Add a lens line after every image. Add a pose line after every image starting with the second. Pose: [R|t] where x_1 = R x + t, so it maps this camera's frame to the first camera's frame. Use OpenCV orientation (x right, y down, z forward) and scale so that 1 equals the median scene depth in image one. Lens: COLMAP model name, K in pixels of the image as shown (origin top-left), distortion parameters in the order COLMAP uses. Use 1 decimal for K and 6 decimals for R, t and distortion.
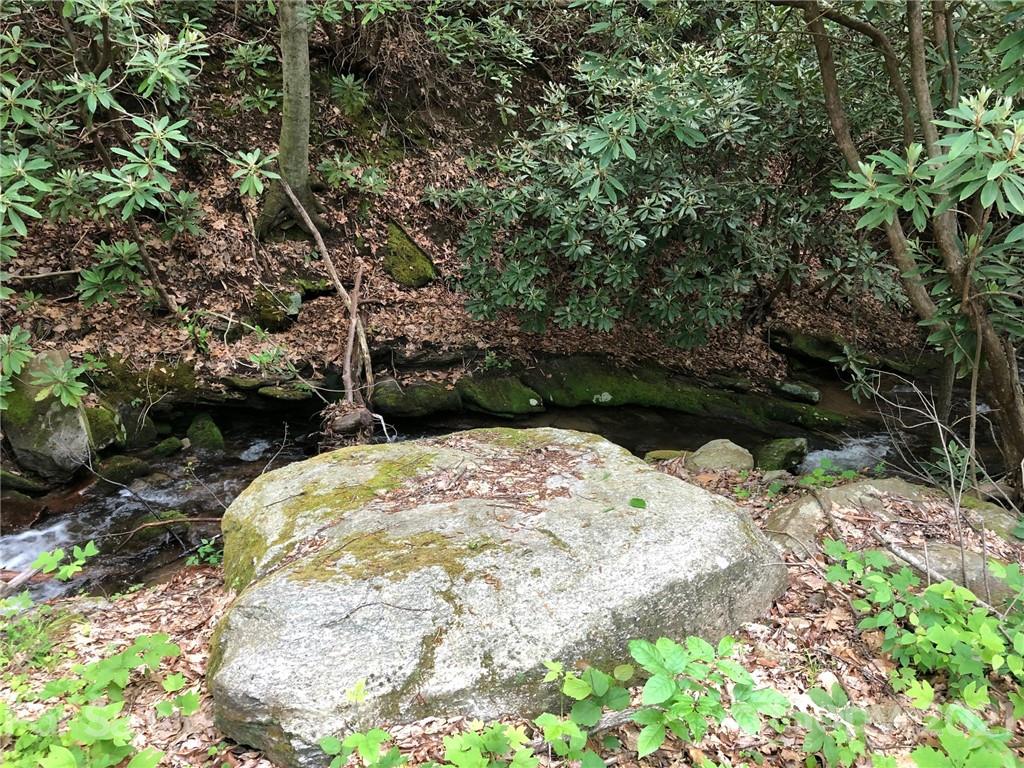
lens RADIAL K [[838.0, 0, 510.9], [0, 838.0, 387.4], [0, 0, 1]] dist [0.047576, -0.042681]
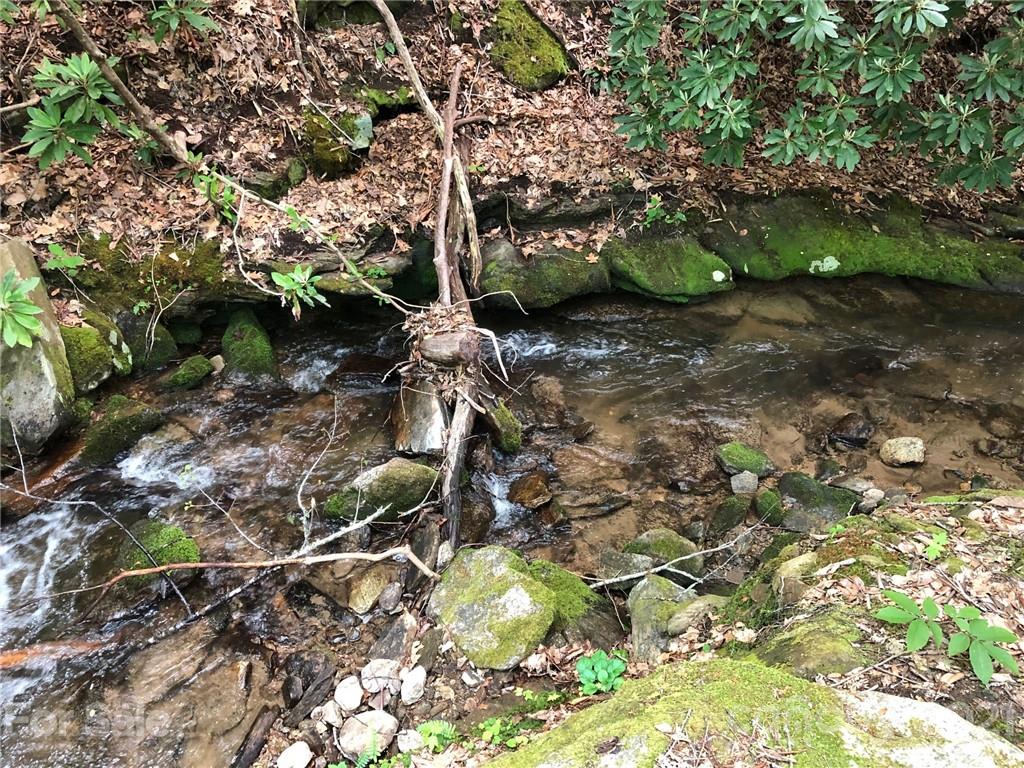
lens RADIAL K [[838.0, 0, 513.9], [0, 838.0, 380.9], [0, 0, 1]] dist [0.047576, -0.042681]
pose [[0.990713, 0.018782, -0.134663, -0.044608], [0.020555, 0.958342, 0.284883, -0.100999], [0.134404, -0.285005, 0.949056, 0.331358]]
